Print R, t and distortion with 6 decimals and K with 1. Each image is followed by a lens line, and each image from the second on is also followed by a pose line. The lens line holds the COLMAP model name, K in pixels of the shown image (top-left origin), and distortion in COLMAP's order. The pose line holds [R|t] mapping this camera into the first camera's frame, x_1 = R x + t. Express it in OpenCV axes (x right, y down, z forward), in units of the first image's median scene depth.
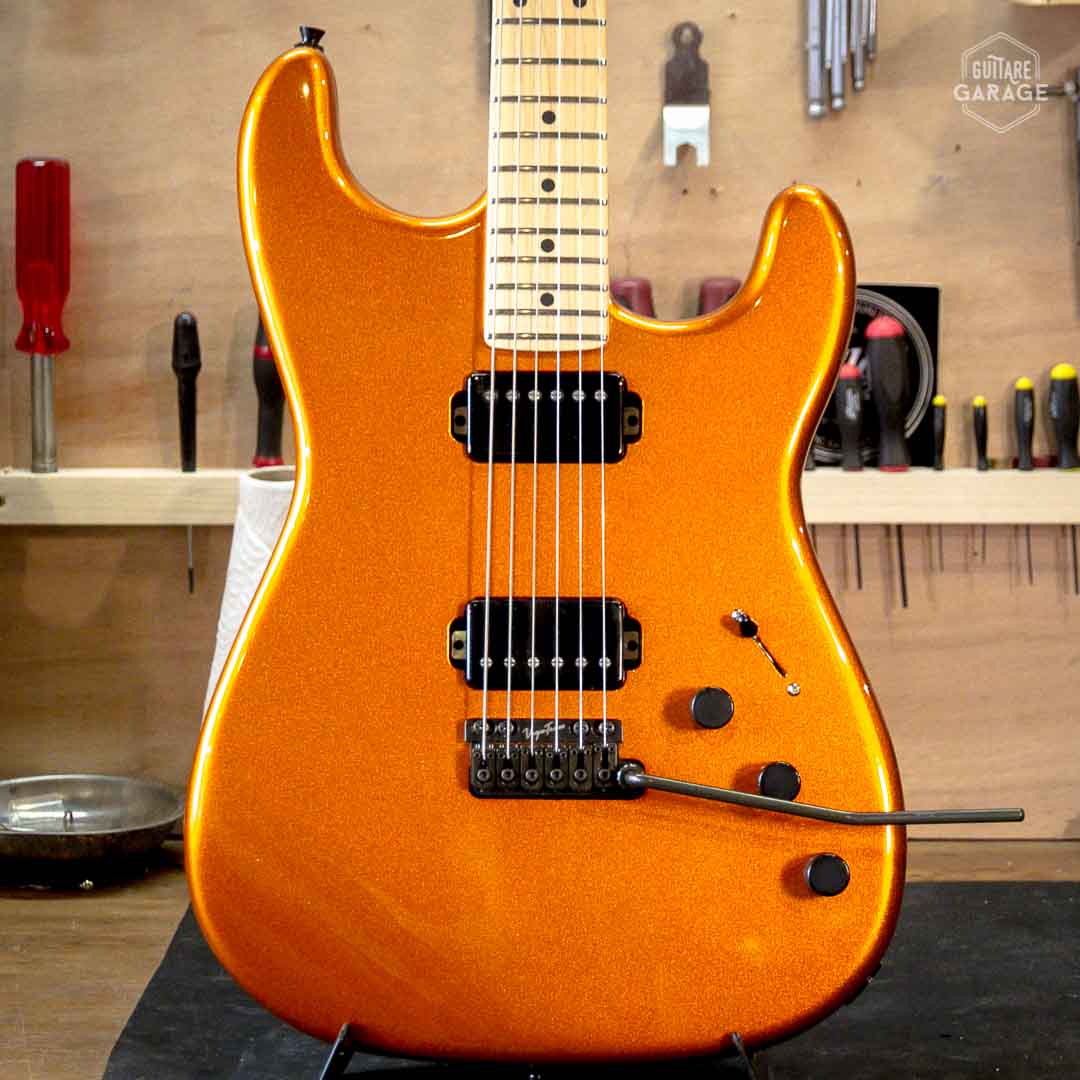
lens RADIAL K [[4605.5, 0, 540.0], [0, 4605.5, 540.0], [0, 0, 1]] dist [0.053752, -1.715446]
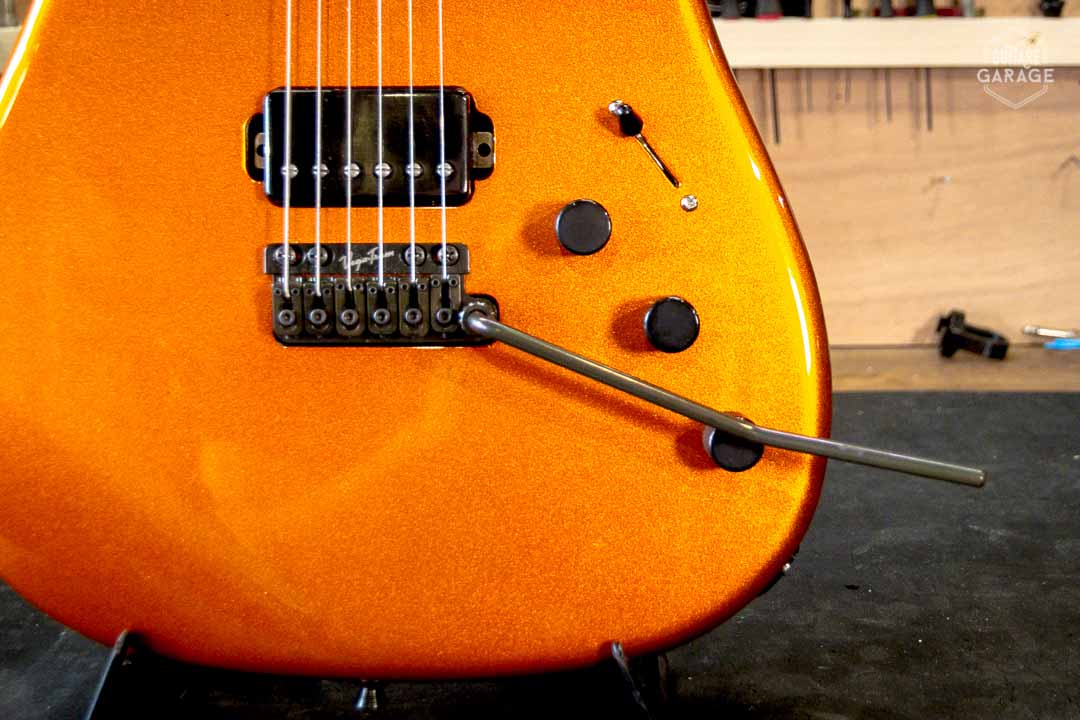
lens RADIAL K [[2223.8, 0, 540.0], [0, 2223.8, 360.0], [0, 0, 1]] dist [-0.038794, -0.075274]
pose [[0.999961, -0.008298, -0.003028, 0.023056], [0.008535, 0.995963, 0.089356, 0.018761], [0.002274, -0.089378, 0.995995, 0.466799]]
